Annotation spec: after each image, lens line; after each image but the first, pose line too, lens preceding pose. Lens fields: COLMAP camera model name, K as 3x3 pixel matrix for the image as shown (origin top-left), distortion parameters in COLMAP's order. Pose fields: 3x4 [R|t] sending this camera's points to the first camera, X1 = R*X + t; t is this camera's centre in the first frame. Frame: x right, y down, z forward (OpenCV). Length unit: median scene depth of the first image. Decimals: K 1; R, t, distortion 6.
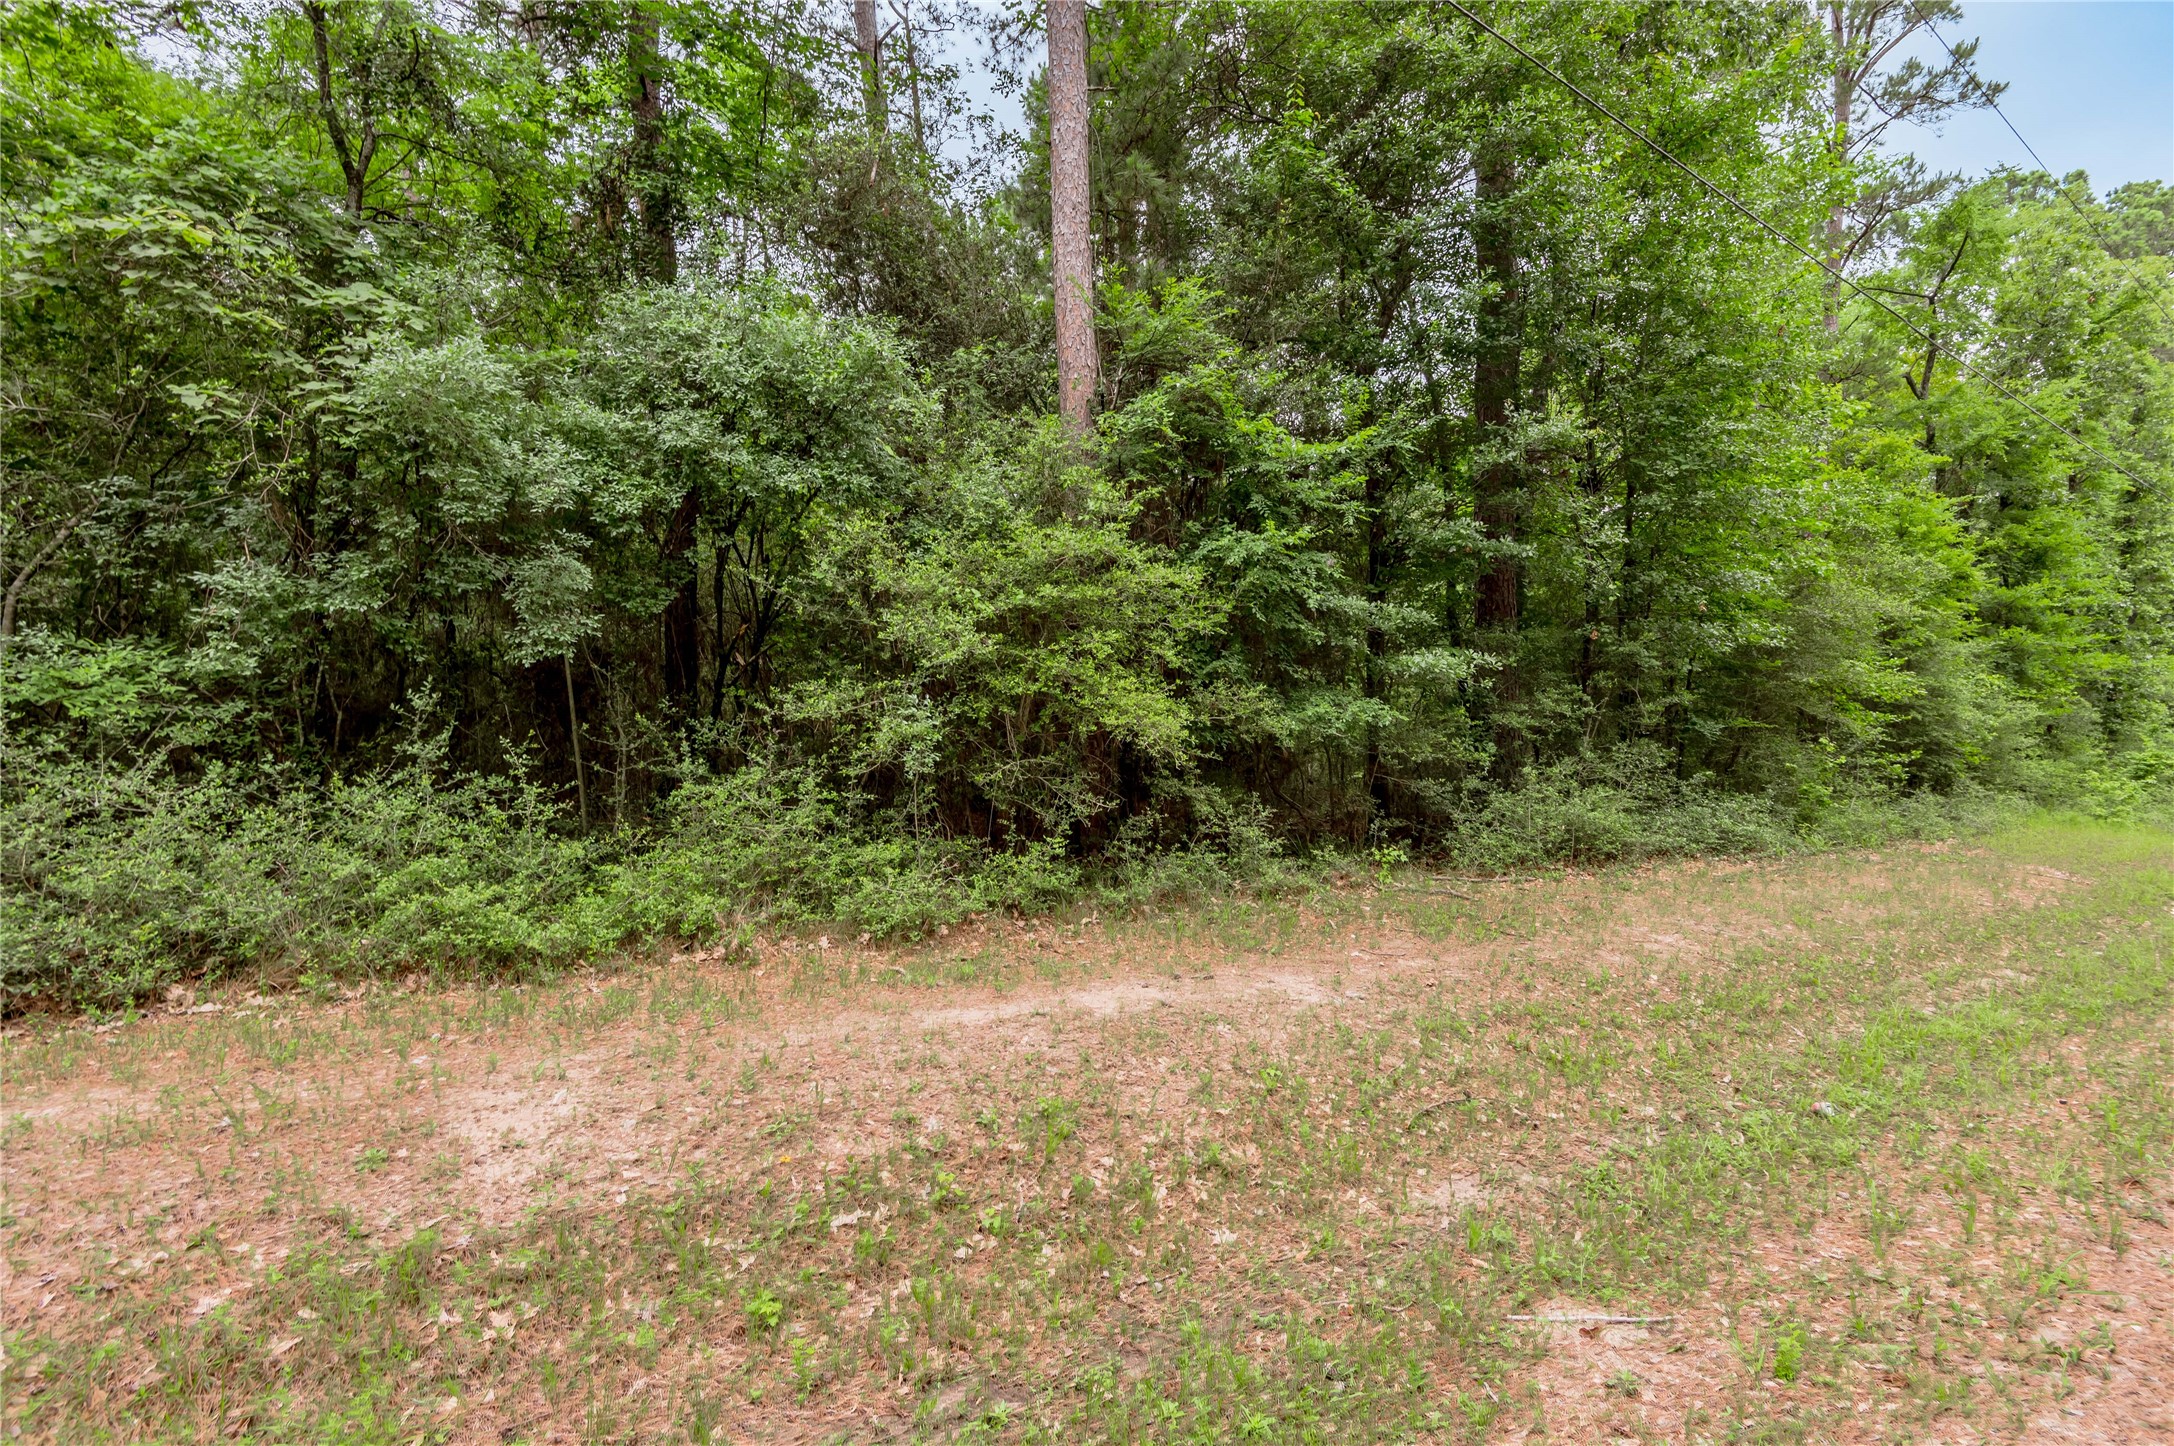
lens RADIAL K [[983.4, 0, 1078.2], [0, 983.4, 733.8], [0, 0, 1]] dist [0.027205, -0.019972]
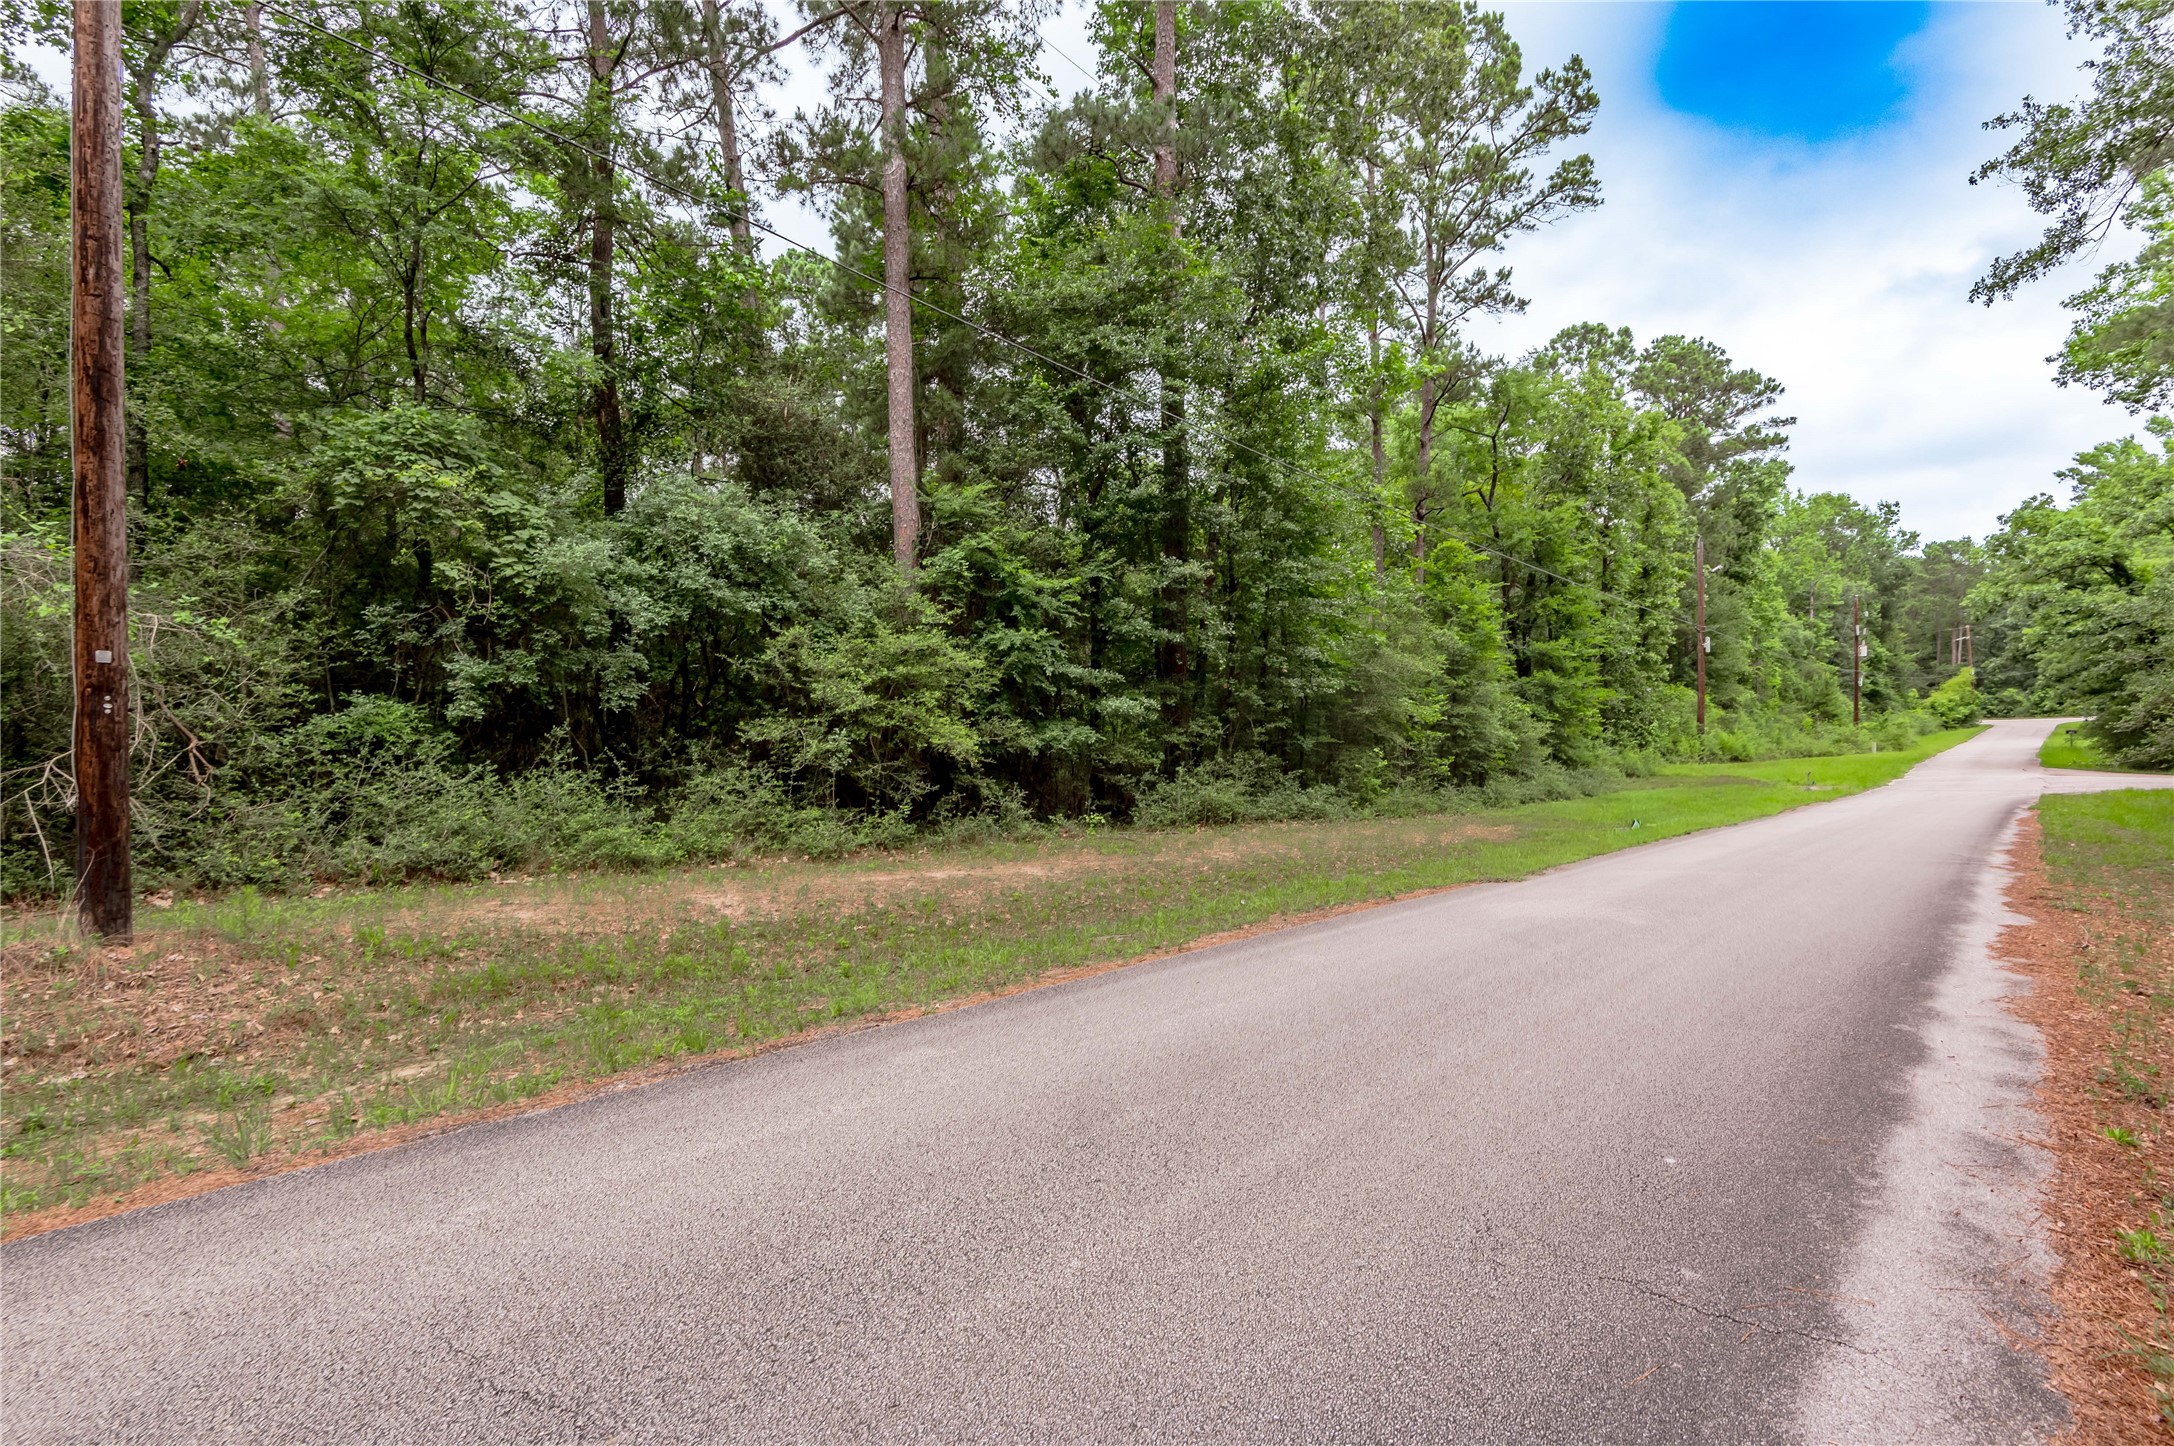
lens RADIAL K [[995.8, 0, 1087.0], [0, 995.8, 723.0], [0, 0, 1]] dist [0.029577, -0.021566]
pose [[0.972471, 0.004129, 0.232988, -0.114140], [0.000568, 0.999798, -0.020087, -0.008814], [-0.233024, 0.019666, 0.972272, -0.790701]]
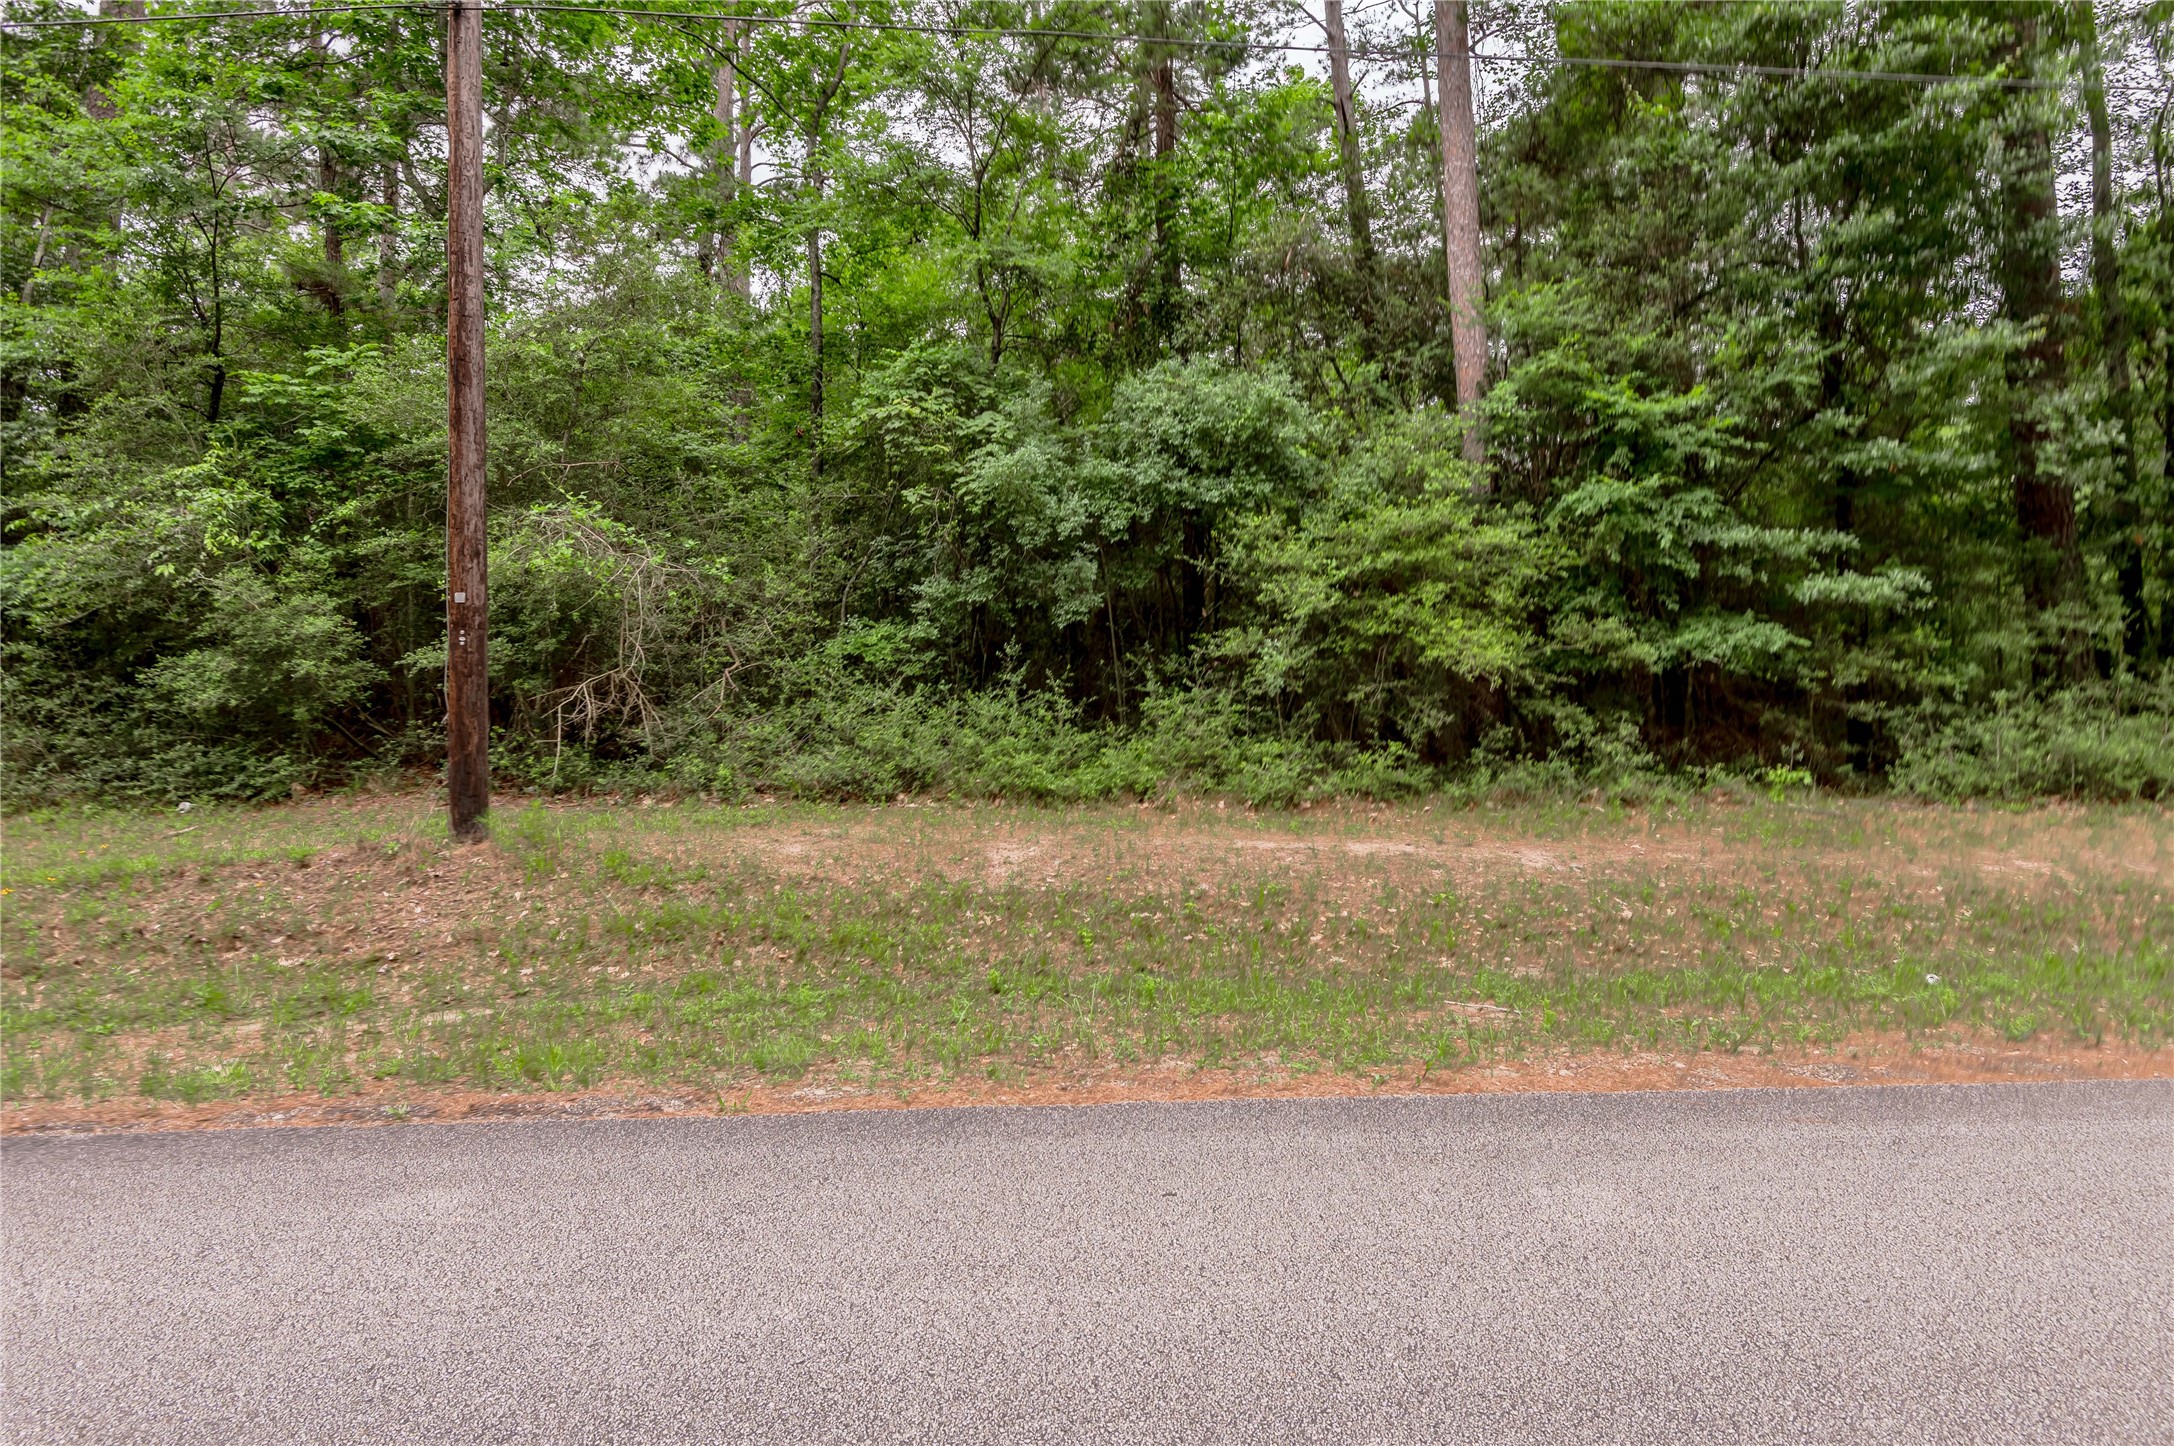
lens RADIAL K [[1032.9, 0, 1141.6], [0, 1032.9, 595.0], [0, 0, 1]] dist [0.033196, -0.023862]
pose [[0.854660, -0.044290, -0.517295, 0.374377], [0.013959, 0.997955, -0.062379, -0.008971], [0.519000, 0.046092, 0.853530, -0.344137]]
